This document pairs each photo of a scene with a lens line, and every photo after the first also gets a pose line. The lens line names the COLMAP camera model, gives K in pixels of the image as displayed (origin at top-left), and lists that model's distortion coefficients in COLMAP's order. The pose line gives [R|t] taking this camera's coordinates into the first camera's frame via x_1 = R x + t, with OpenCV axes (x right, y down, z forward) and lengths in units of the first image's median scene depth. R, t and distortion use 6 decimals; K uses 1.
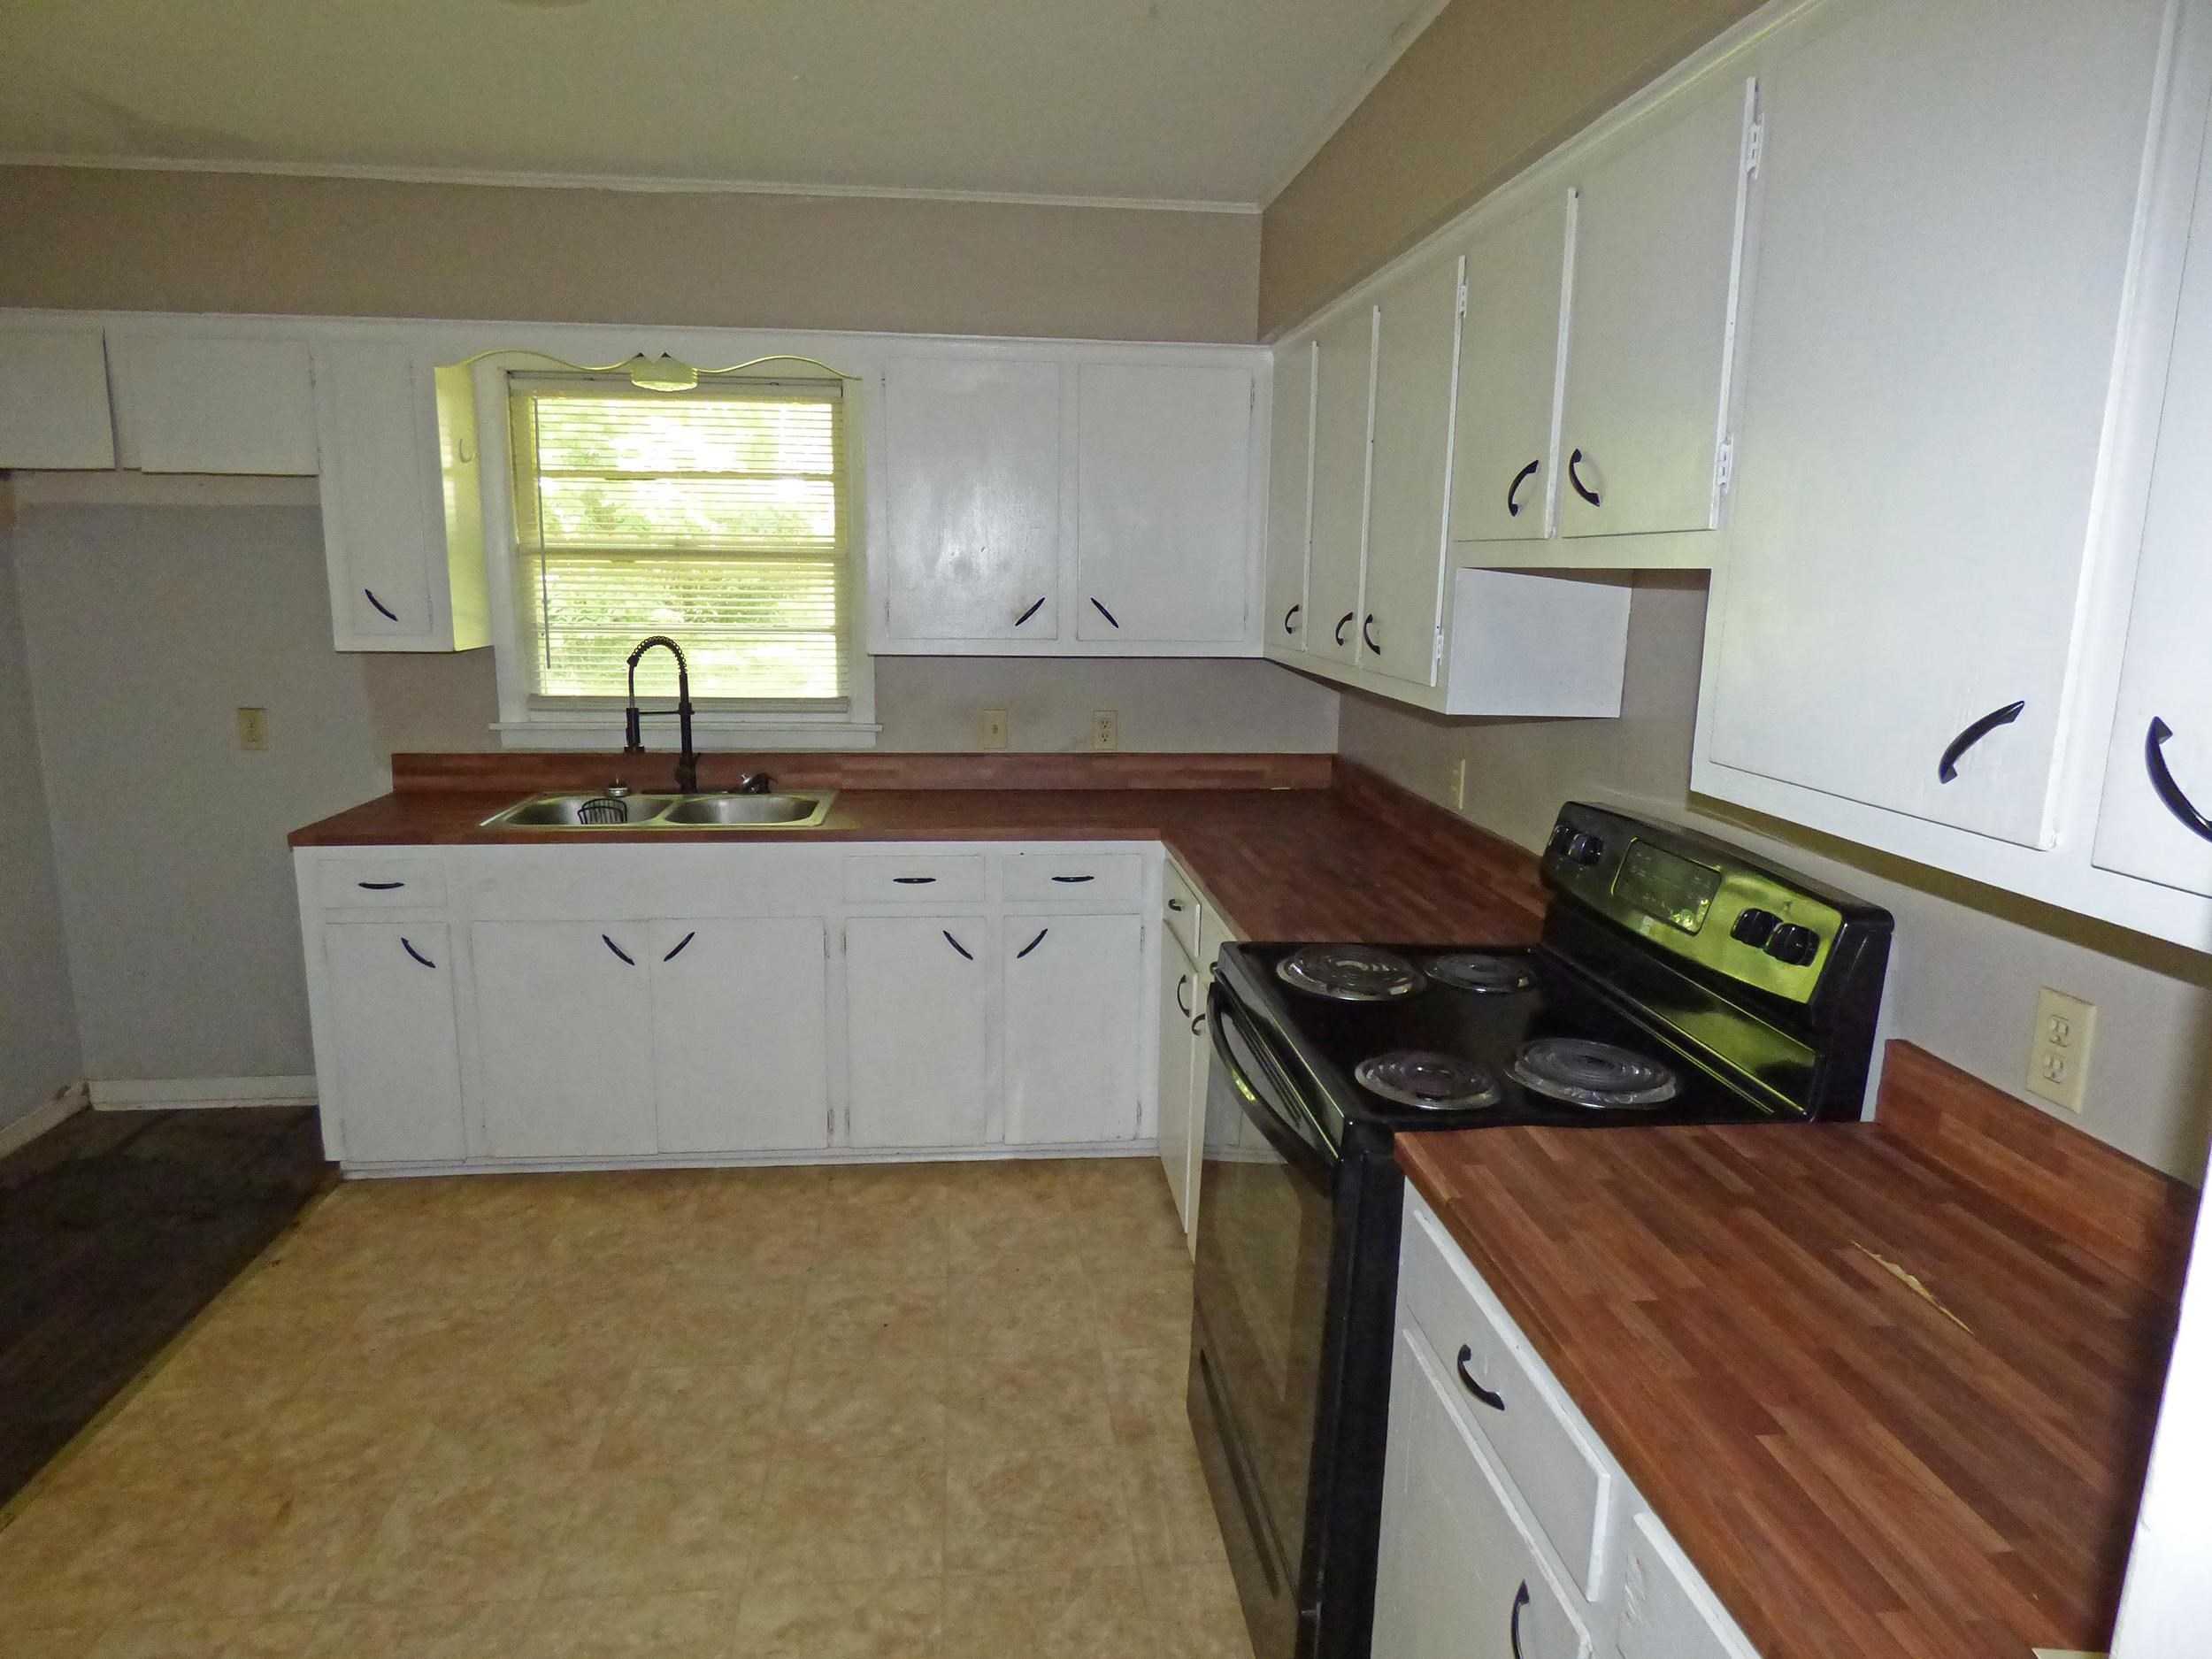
lens RADIAL K [[1363.0, 0, 1112.3], [0, 1363.0, 824.0], [0, 0, 1]] dist [-0.003319, -0.000809]
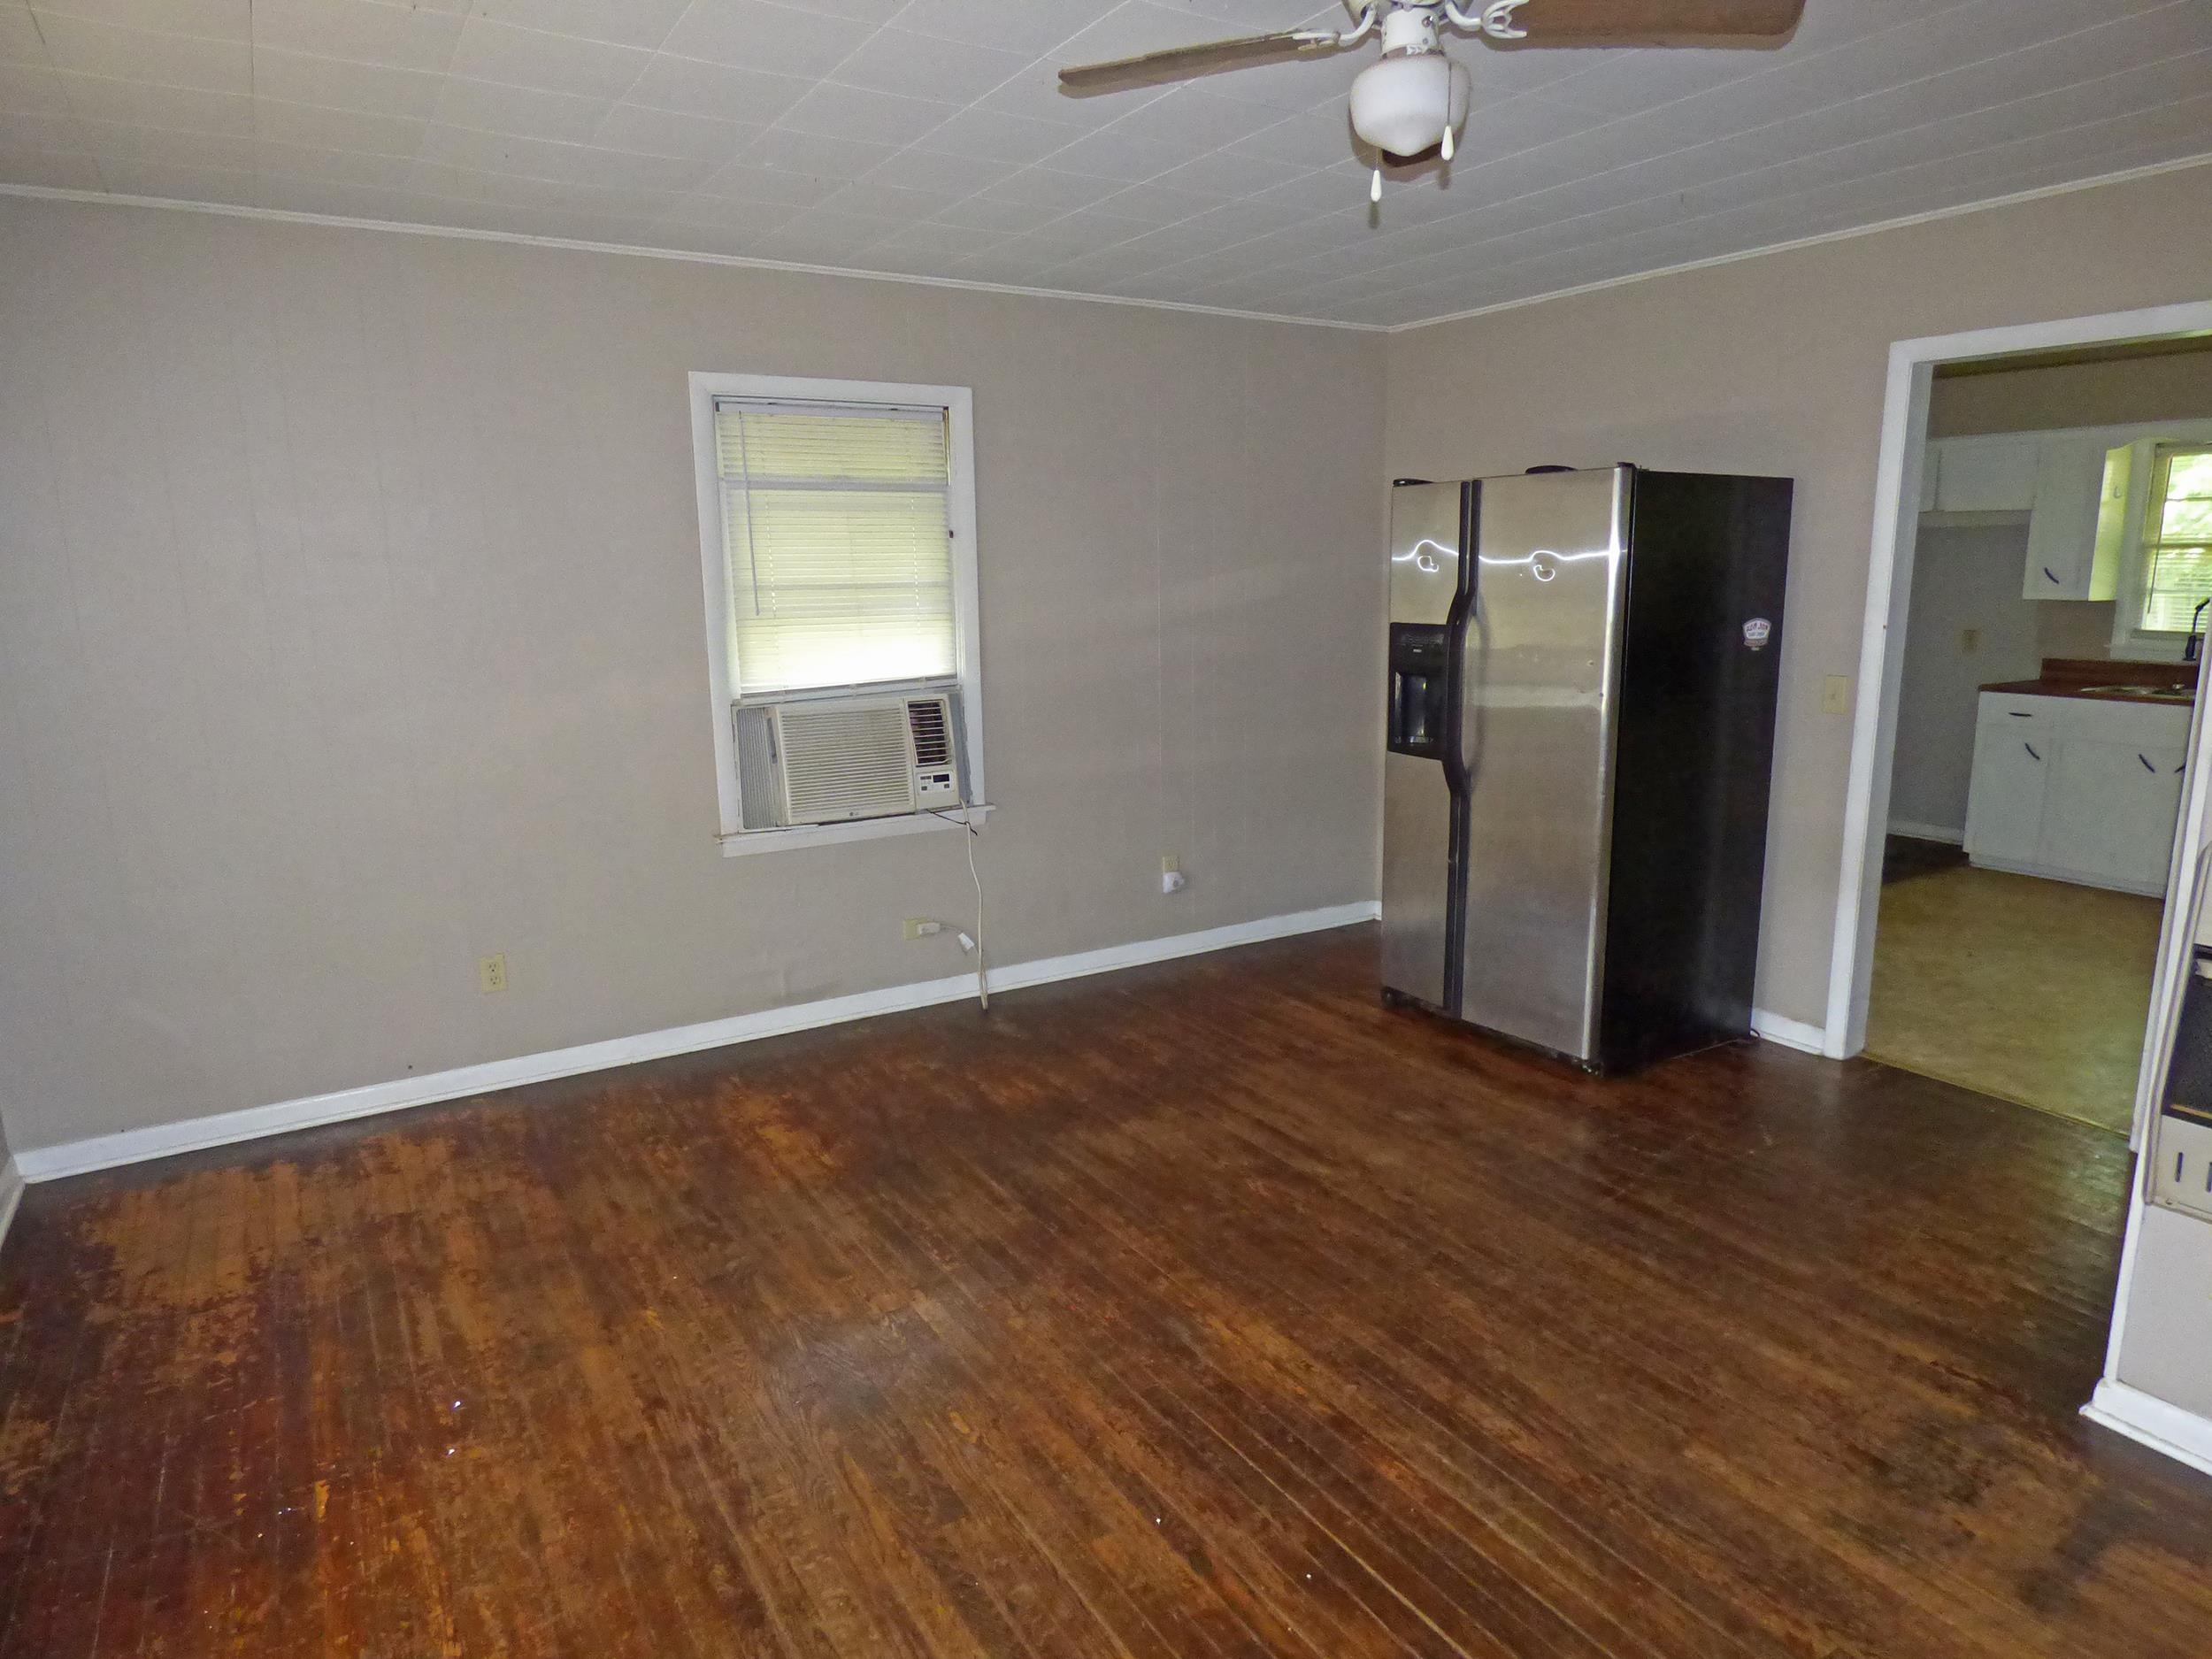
lens RADIAL K [[1363.0, 0, 1112.3], [0, 1363.0, 824.0], [0, 0, 1]] dist [-0.003319, -0.000809]
pose [[0.433532, 0.153852, -0.887907, 0.681451], [-0.153680, 0.983507, 0.095380, 0.215420], [0.887937, 0.095103, 0.450026, -1.061352]]
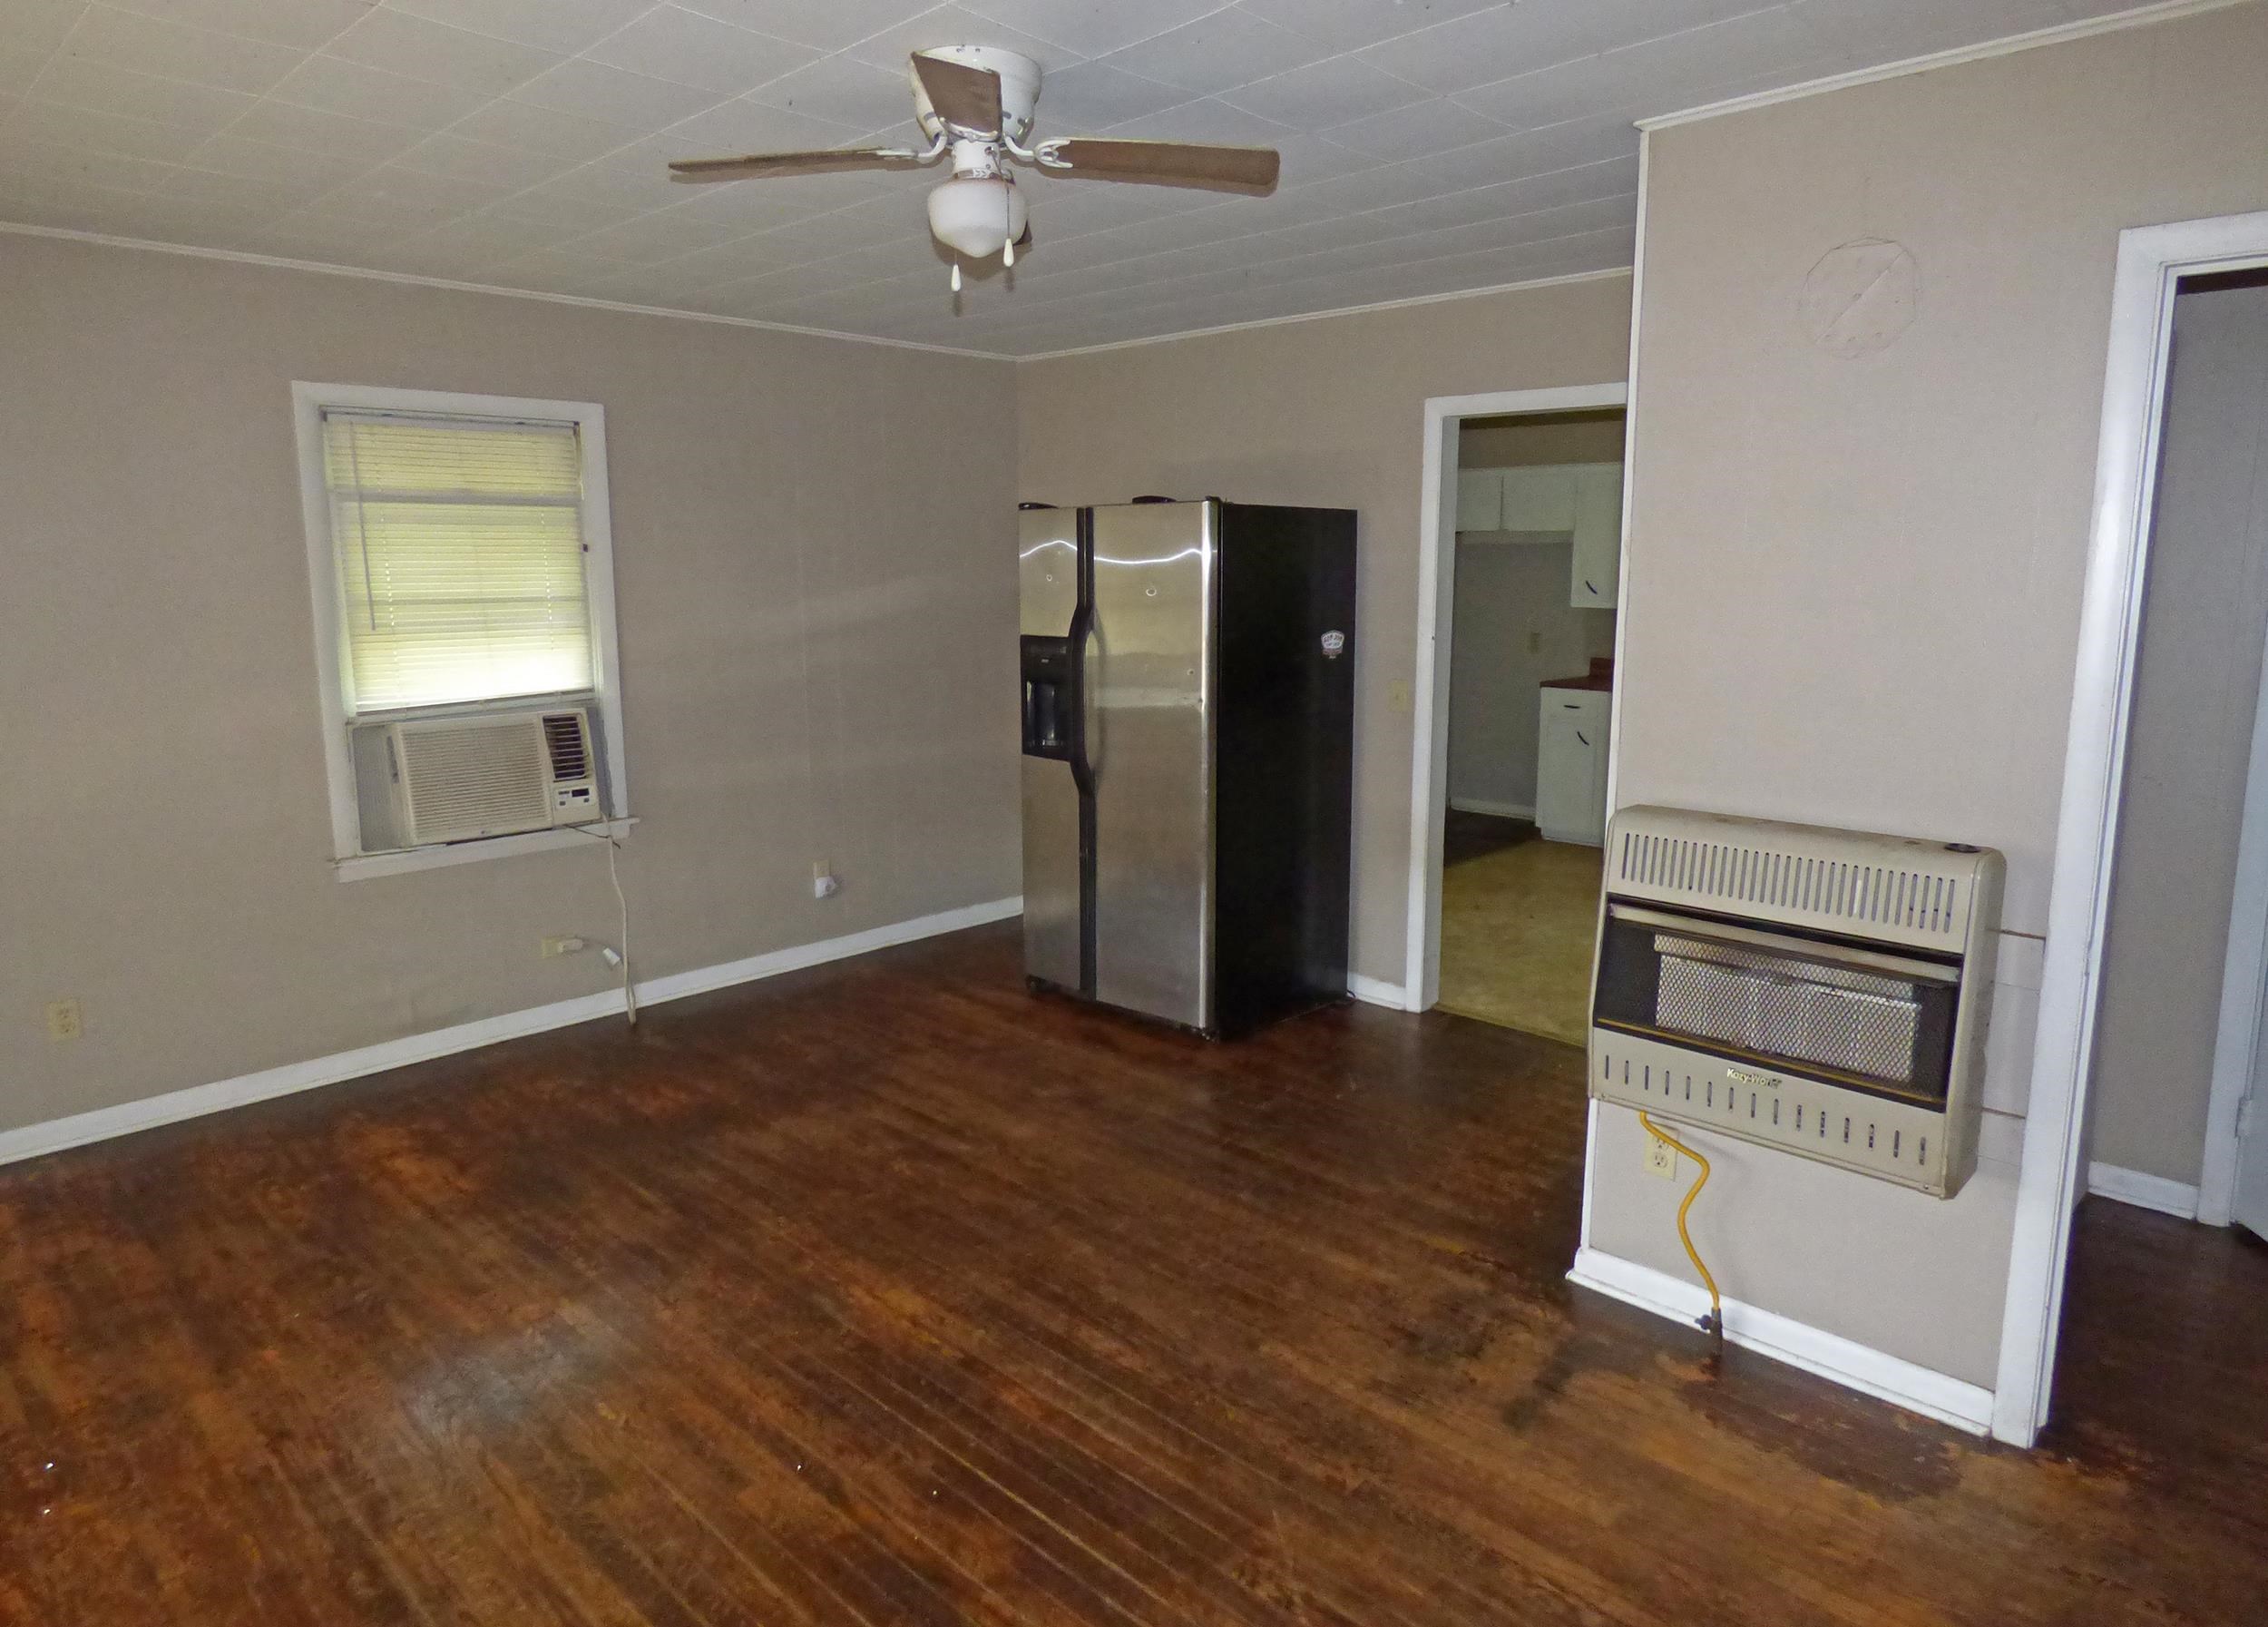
lens RADIAL K [[1382.3, 0, 1123.7], [0, 1382.3, 767.1], [0, 0, 1]] dist [-0.002561, 0.000687]
pose [[0.640983, 0.101502, -0.760814, 0.769355], [-0.134911, 0.990685, 0.018507, 0.204350], [0.755606, 0.090780, 0.648706, -1.086177]]
